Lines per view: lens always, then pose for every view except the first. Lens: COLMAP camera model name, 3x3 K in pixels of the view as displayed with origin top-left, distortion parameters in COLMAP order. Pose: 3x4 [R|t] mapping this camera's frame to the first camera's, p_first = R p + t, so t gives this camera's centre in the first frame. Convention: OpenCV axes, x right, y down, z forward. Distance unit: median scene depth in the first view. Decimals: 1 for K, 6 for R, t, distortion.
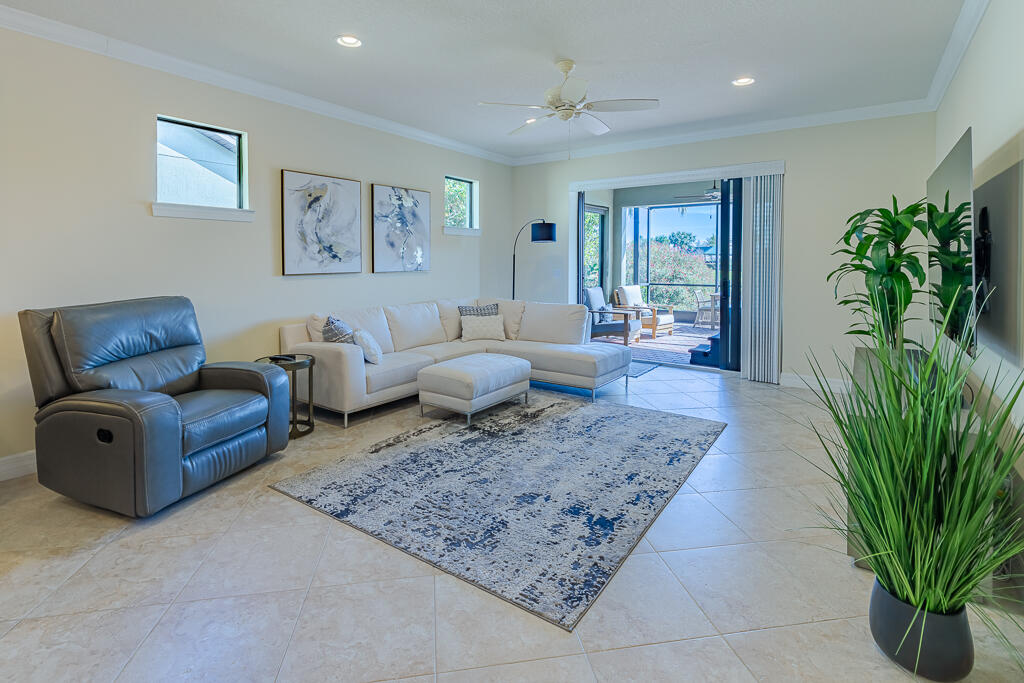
lens RADIAL K [[490.9, 0, 519.5], [0, 490.9, 341.7], [0, 0, 1]] dist [0.002303, 0.000216]
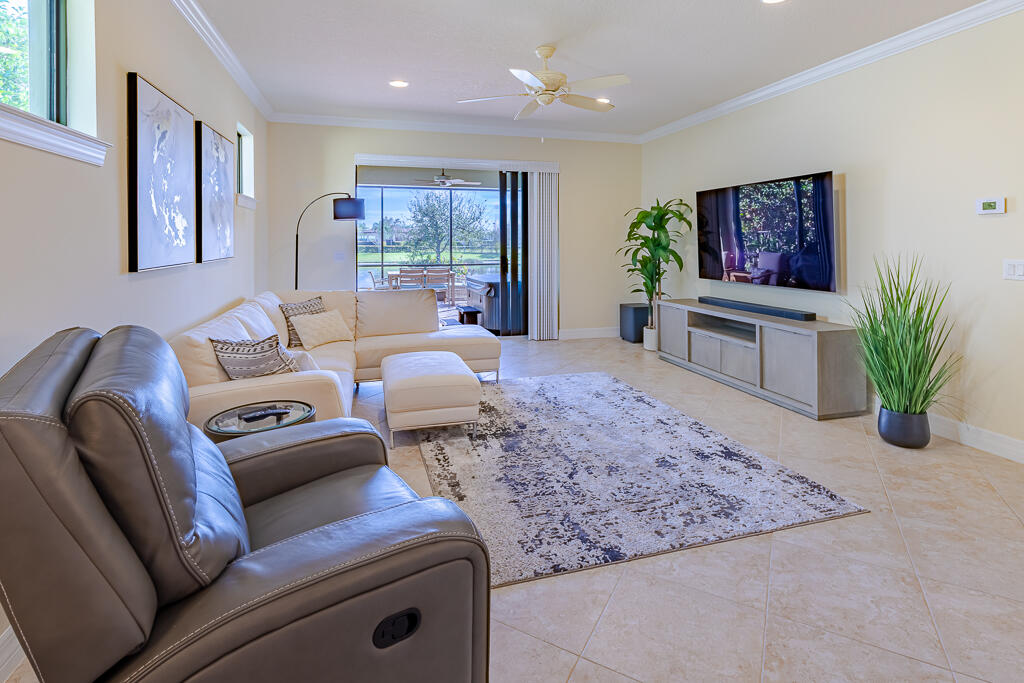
lens RADIAL K [[498.2, 0, 512.4], [0, 498.2, 299.2], [0, 0, 1]] dist [0.001505, 0.000510]
pose [[0.628662, -0.092270, 0.772185, -0.632967], [0.127940, 0.991678, 0.014338, -0.059347], [-0.767082, 0.089780, 0.635236, 0.340434]]
